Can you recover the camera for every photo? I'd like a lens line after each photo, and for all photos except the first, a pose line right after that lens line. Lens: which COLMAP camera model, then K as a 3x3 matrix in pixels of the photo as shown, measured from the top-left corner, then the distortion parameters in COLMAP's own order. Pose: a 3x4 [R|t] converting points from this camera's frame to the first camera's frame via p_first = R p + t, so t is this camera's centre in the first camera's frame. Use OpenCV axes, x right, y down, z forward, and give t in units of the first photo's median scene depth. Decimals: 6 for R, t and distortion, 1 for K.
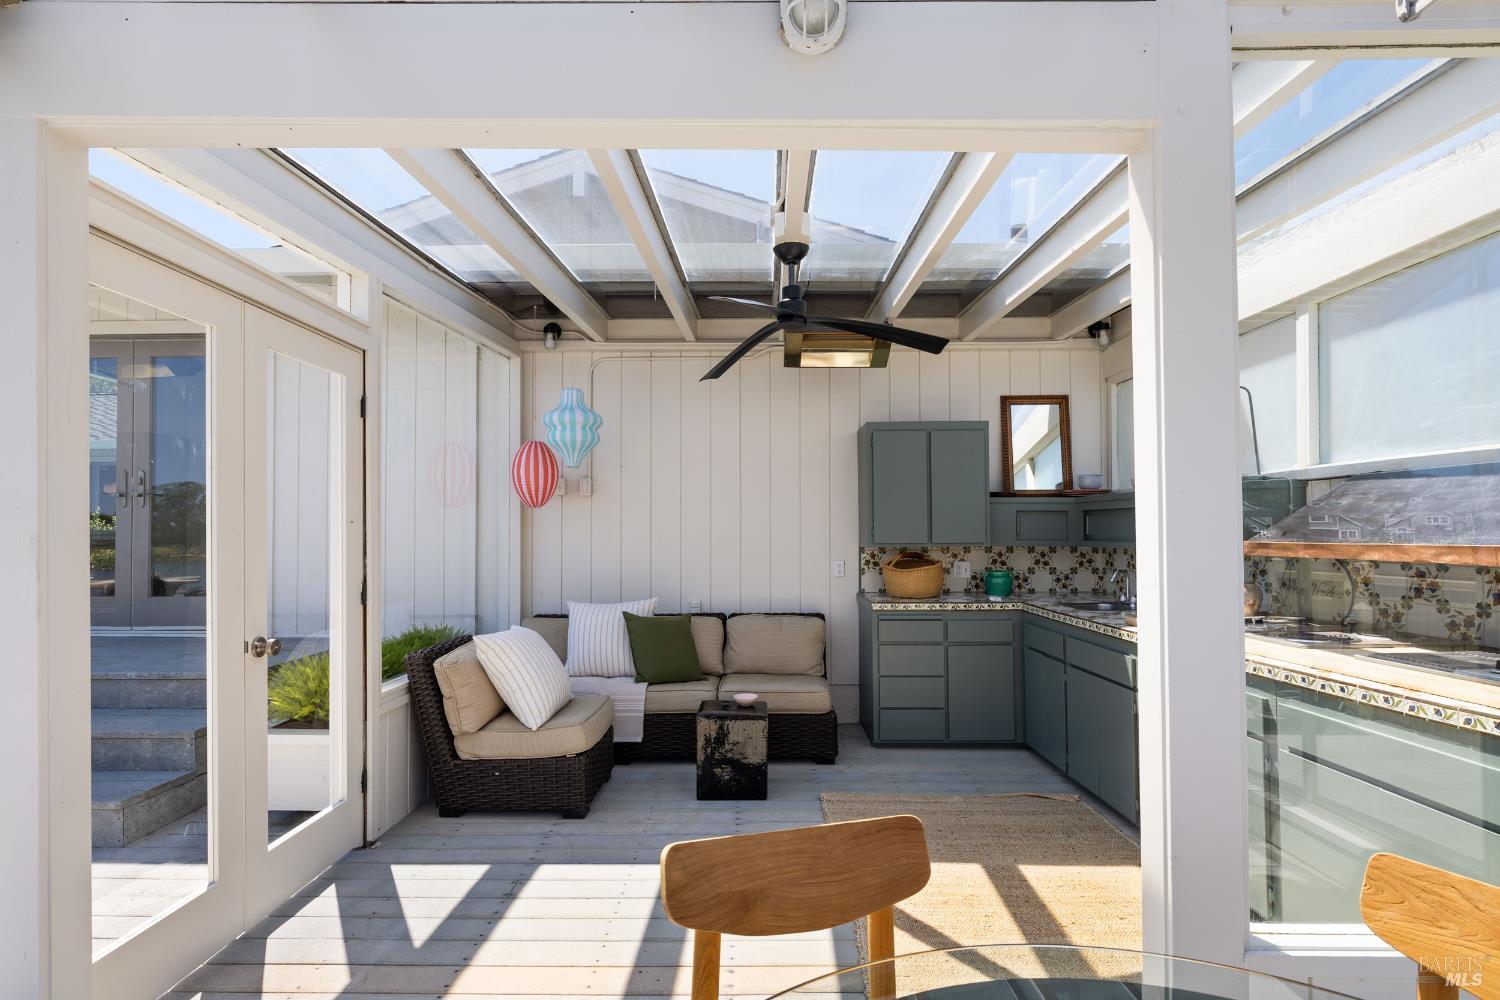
lens RADIAL K [[743.1, 0, 720.5], [0, 743.1, 532.1], [0, 0, 1]] dist [0.001392, 0.000149]
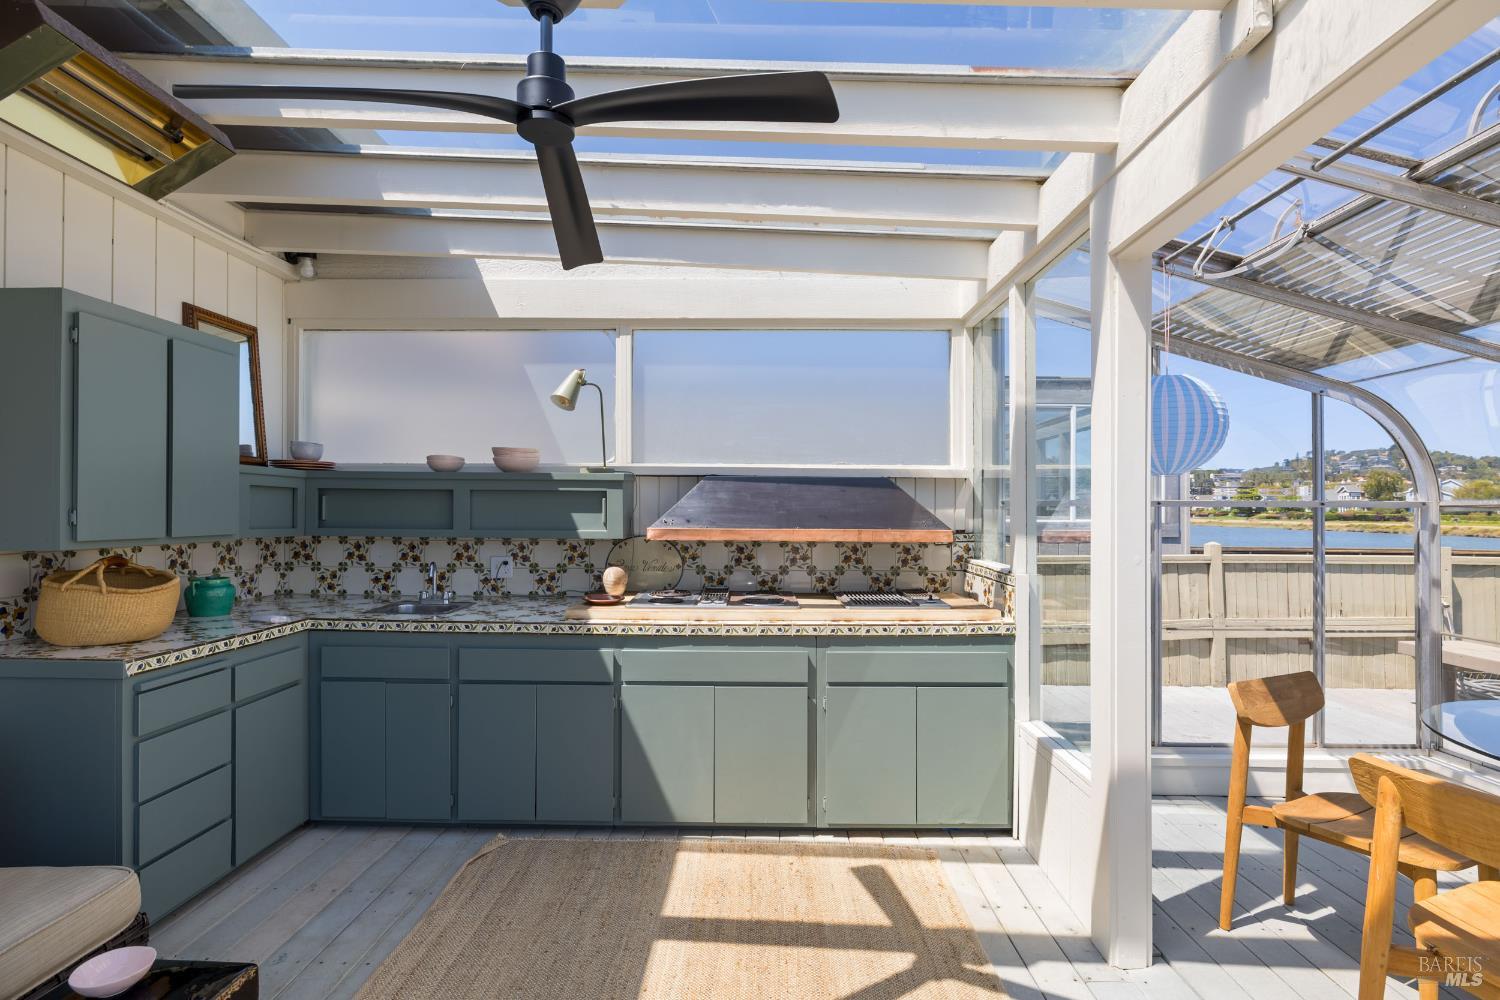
lens RADIAL K [[735.2, 0, 752.1], [0, 735.2, 503.0], [0, 0, 1]] dist [-0.004549, -0.000892]
pose [[-0.015949, 0.013096, 0.999787, -0.322854], [-0.009433, 0.999868, -0.013248, -0.009635], [-0.999828, -0.009643, -0.015824, 0.666519]]
